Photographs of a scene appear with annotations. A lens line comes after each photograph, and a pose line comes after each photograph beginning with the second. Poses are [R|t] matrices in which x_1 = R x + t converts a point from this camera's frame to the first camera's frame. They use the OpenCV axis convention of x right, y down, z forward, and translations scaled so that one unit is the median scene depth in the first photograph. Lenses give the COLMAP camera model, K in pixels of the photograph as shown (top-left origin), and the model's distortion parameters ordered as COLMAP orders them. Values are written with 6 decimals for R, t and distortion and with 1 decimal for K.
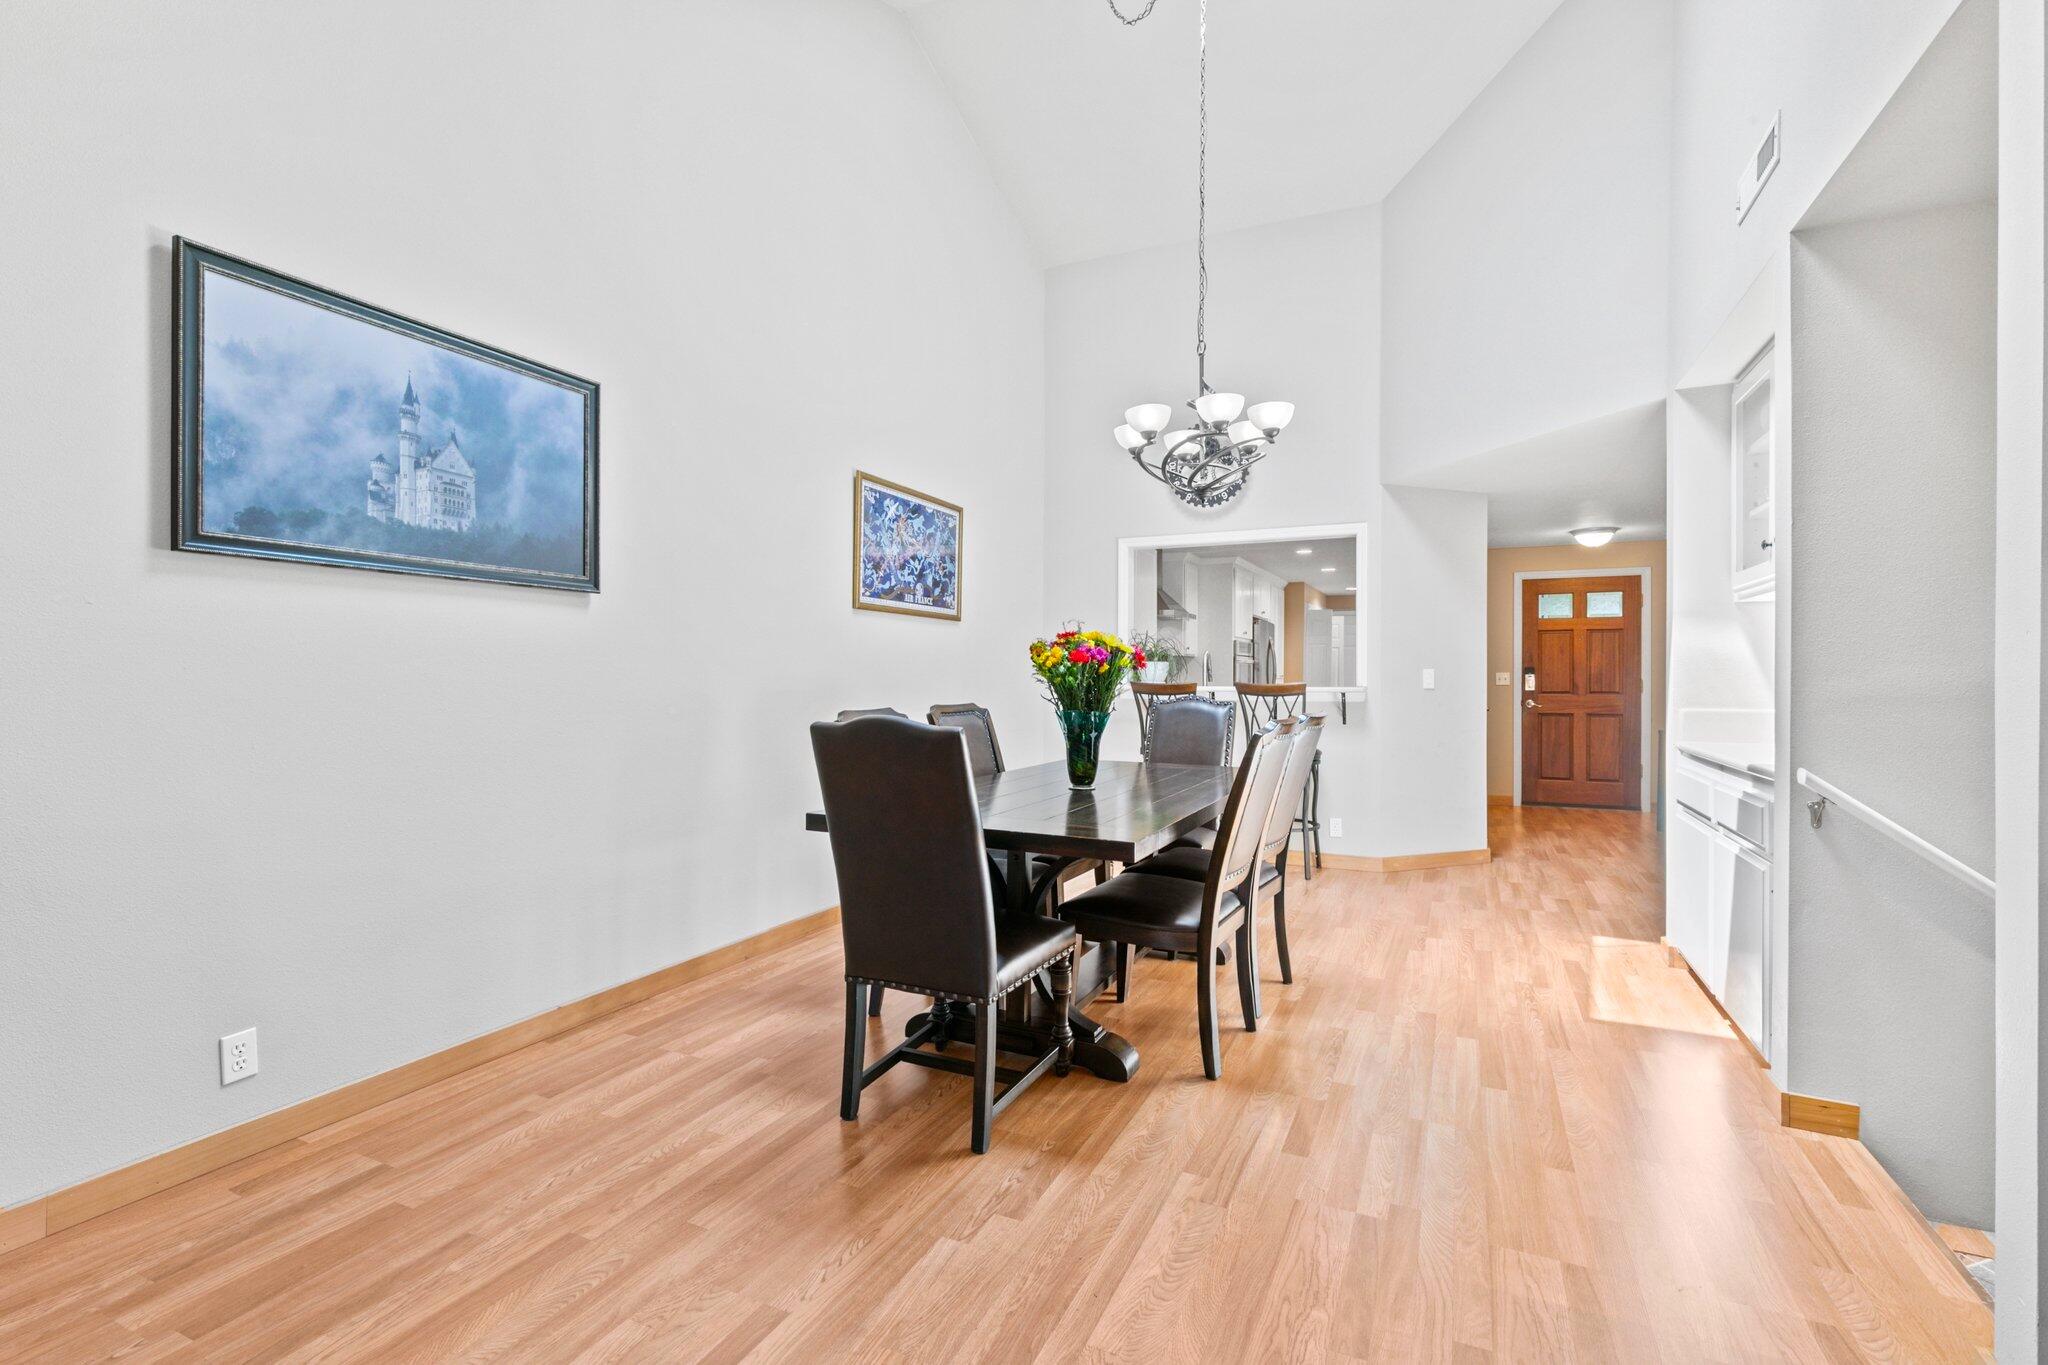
lens RADIAL K [[914.7, 0, 1031.3], [0, 914.7, 682.3], [0, 0, 1]] dist [0.002011, -0.000417]
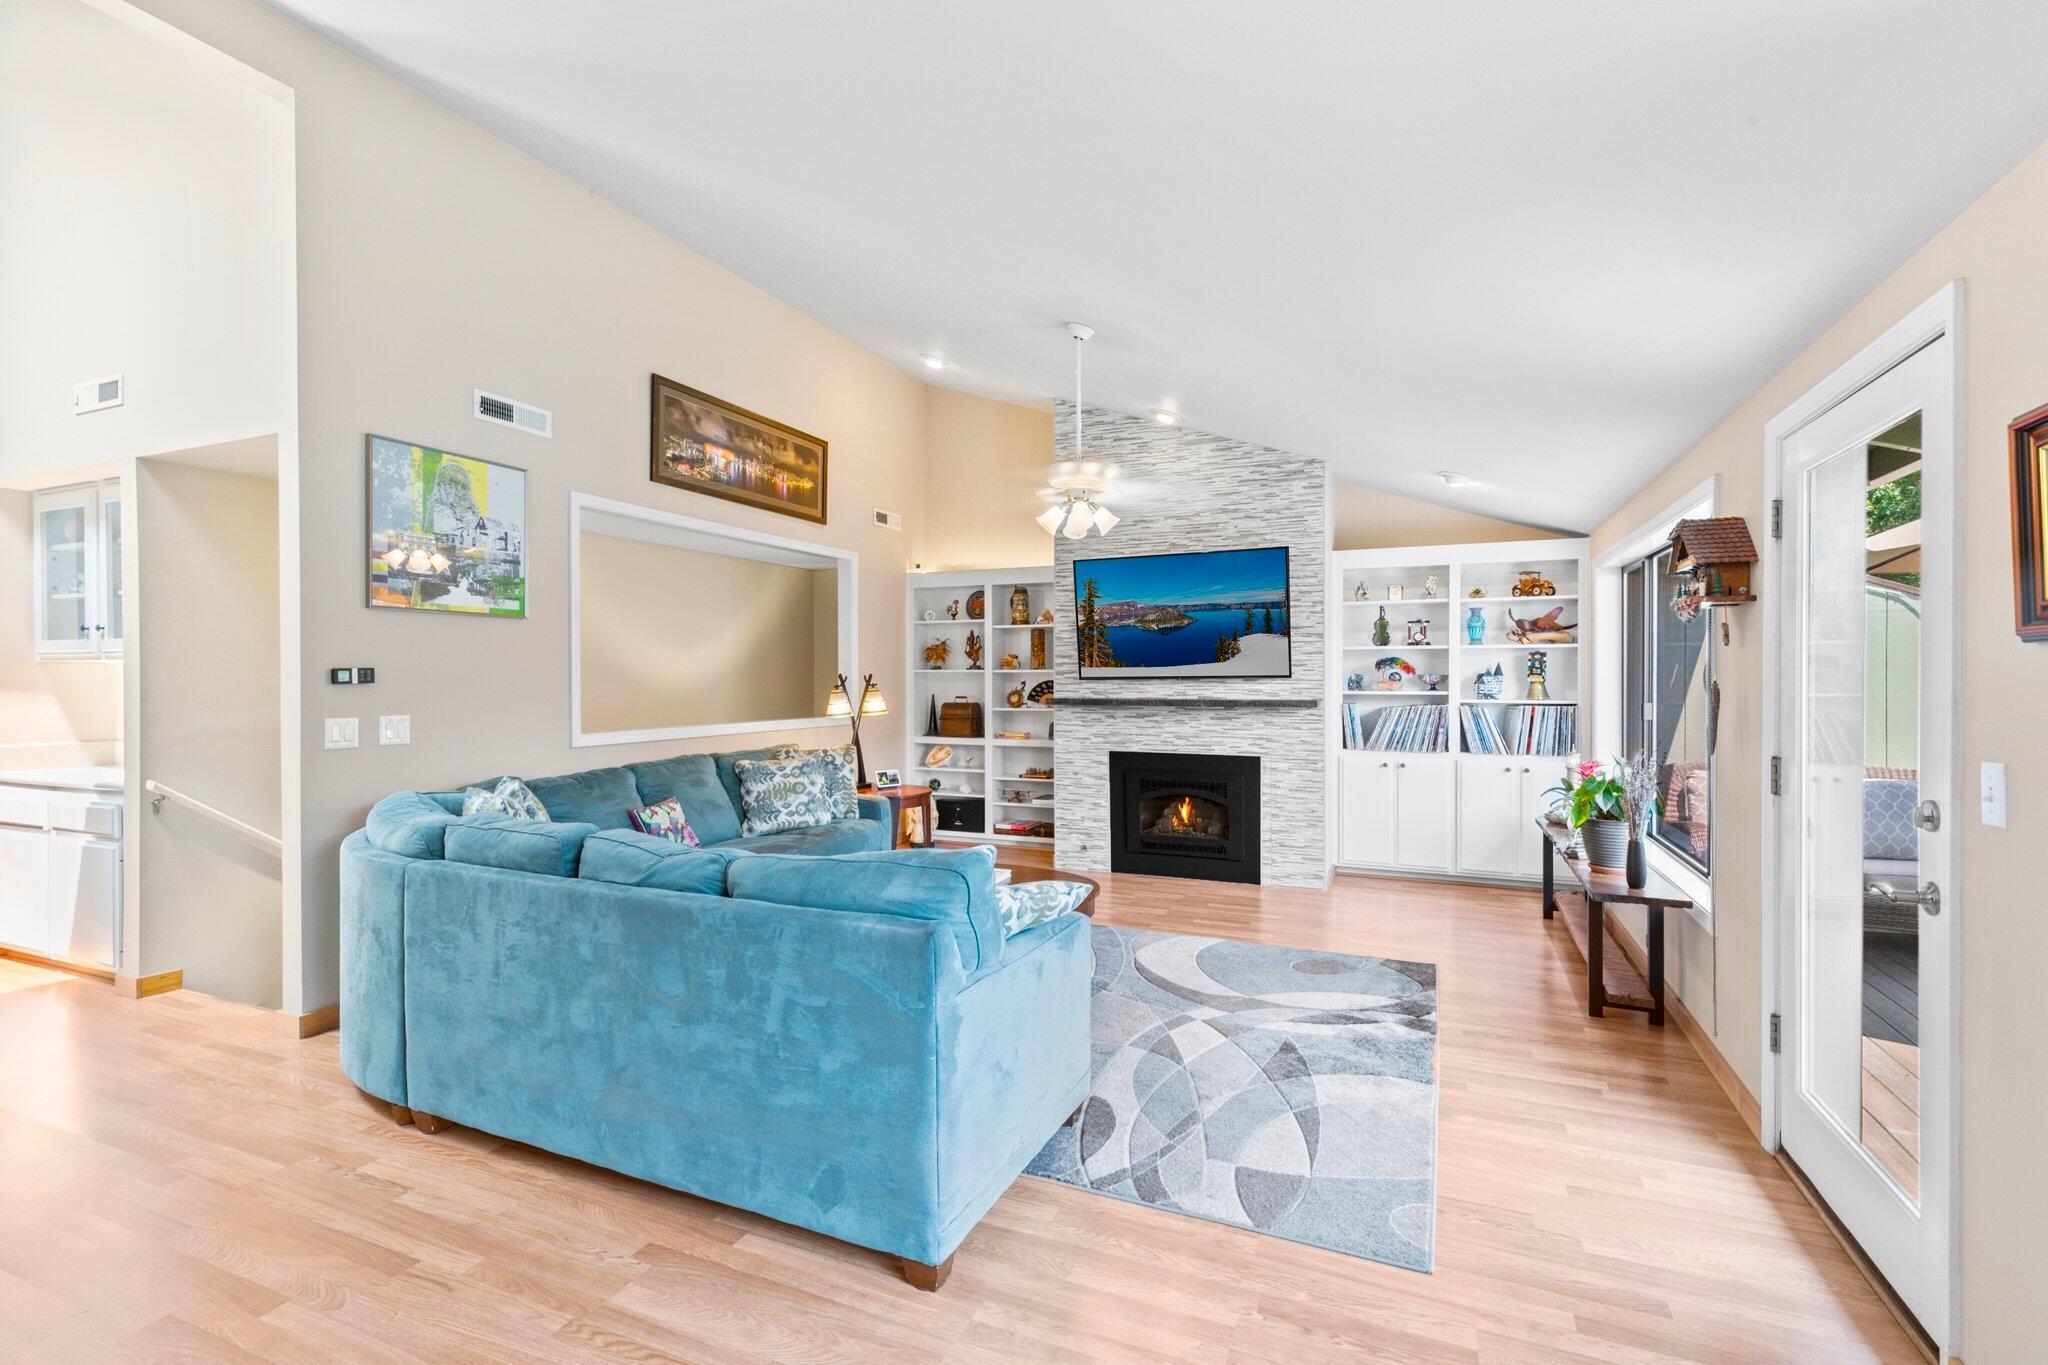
lens RADIAL K [[911.3, 0, 1043.2], [0, 911.3, 683.8], [0, 0, 1]] dist [0.004618, -0.000375]
pose [[-0.036246, -0.007701, 0.999313, -0.462009], [0.005559, 0.999953, 0.007908, -0.045500], [-0.999327, 0.005842, -0.036201, -0.300830]]
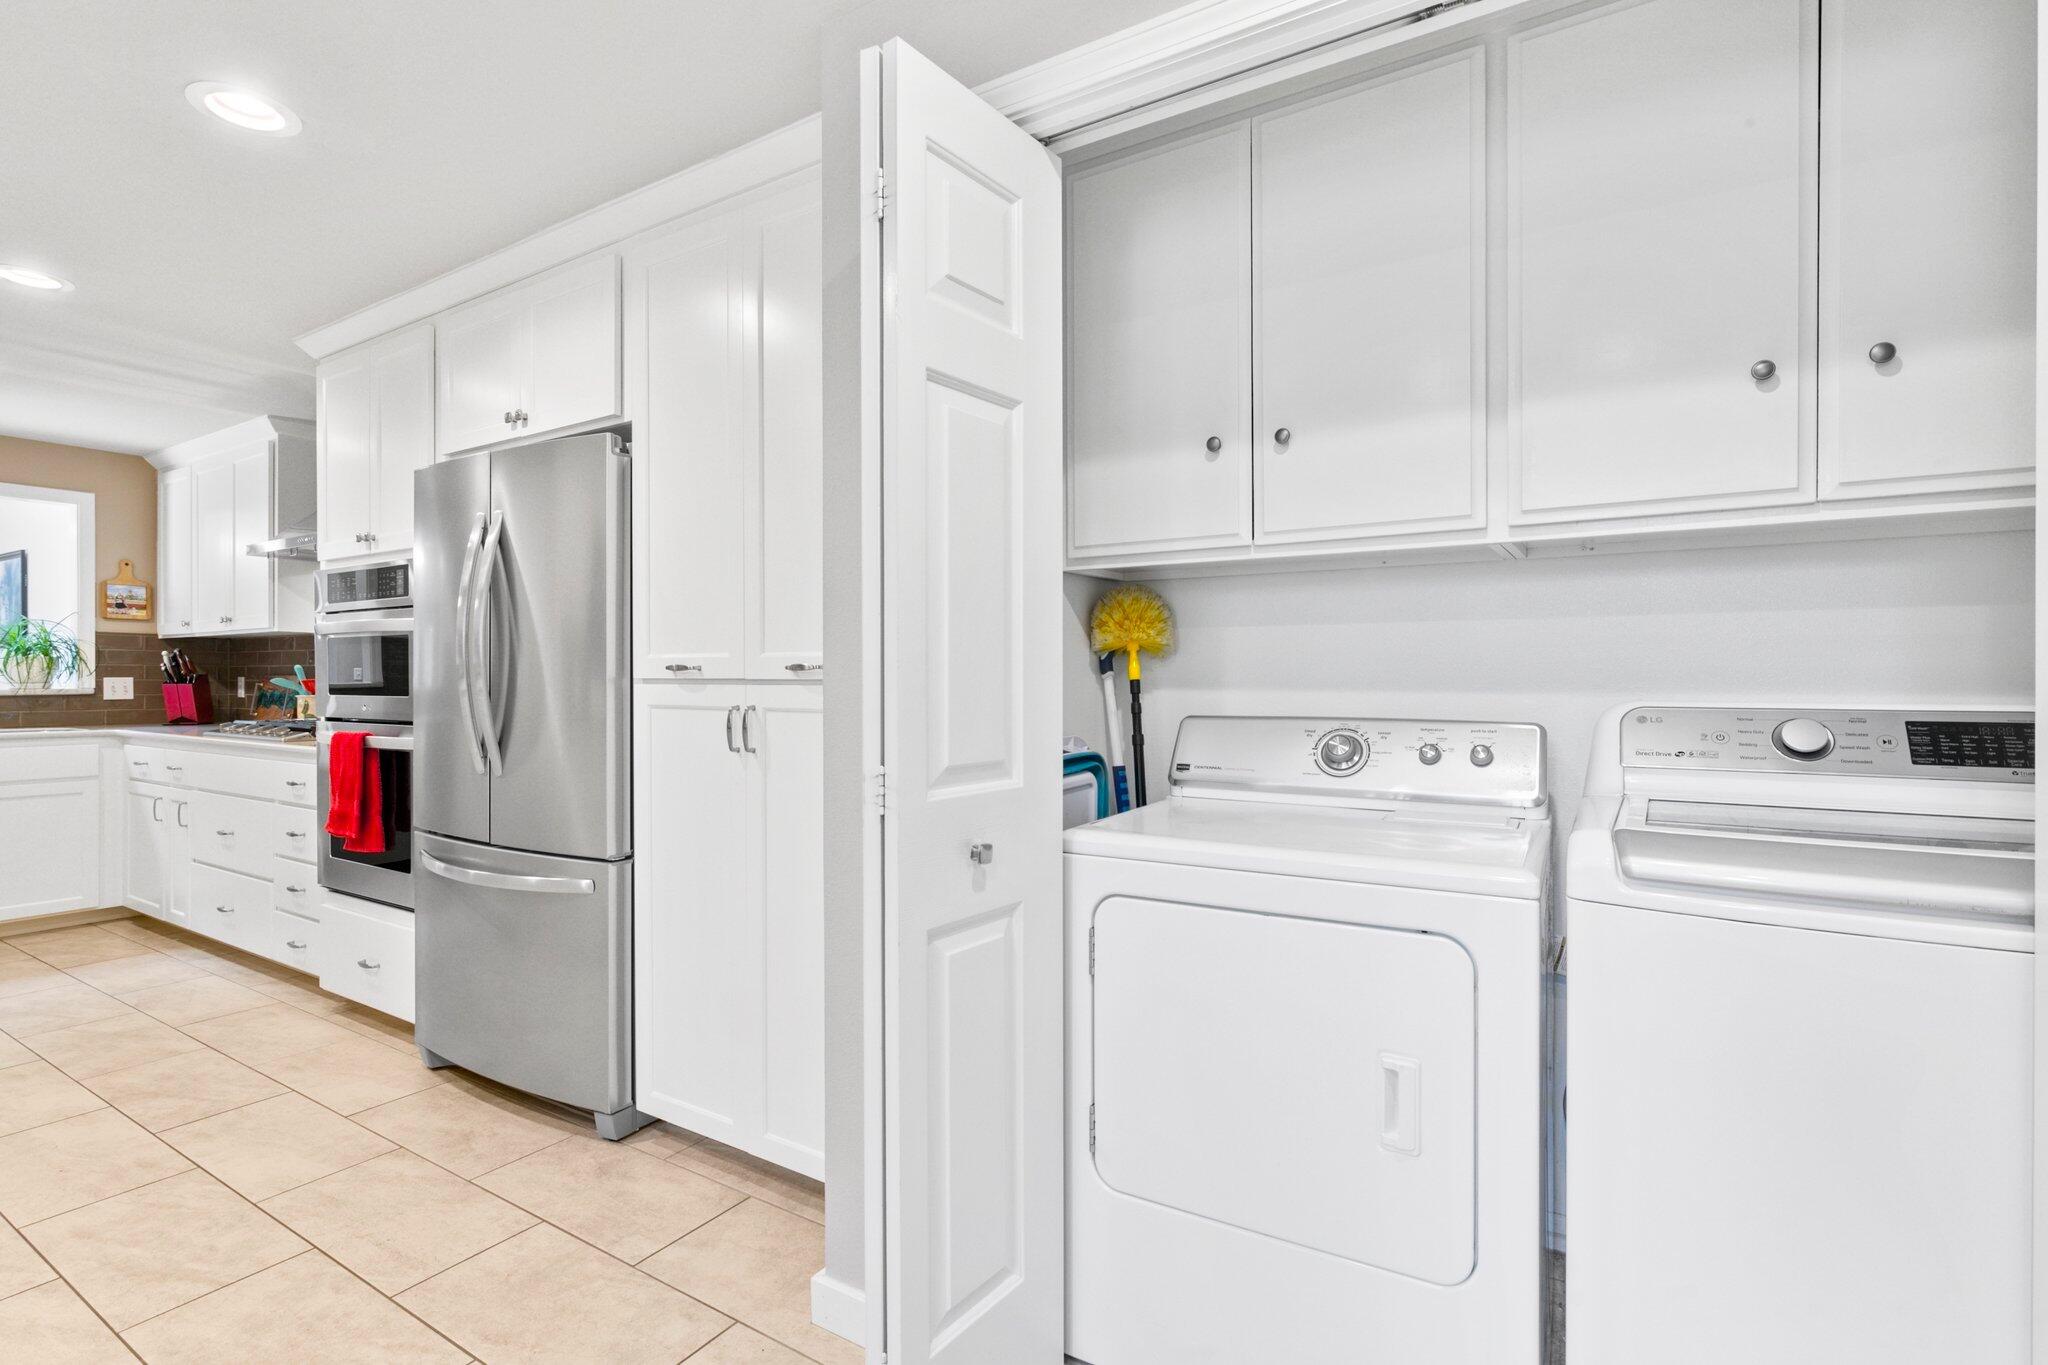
lens RADIAL K [[954.7, 0, 1039.1], [0, 954.7, 680.4], [0, 0, 1]] dist [-0.003546, 0.000911]
pose [[-0.110417, -0.001169, -0.993885, 1.077903], [-0.005779, 0.999983, -0.000534, -0.009453], [0.993869, 0.005684, -0.110422, 2.537954]]
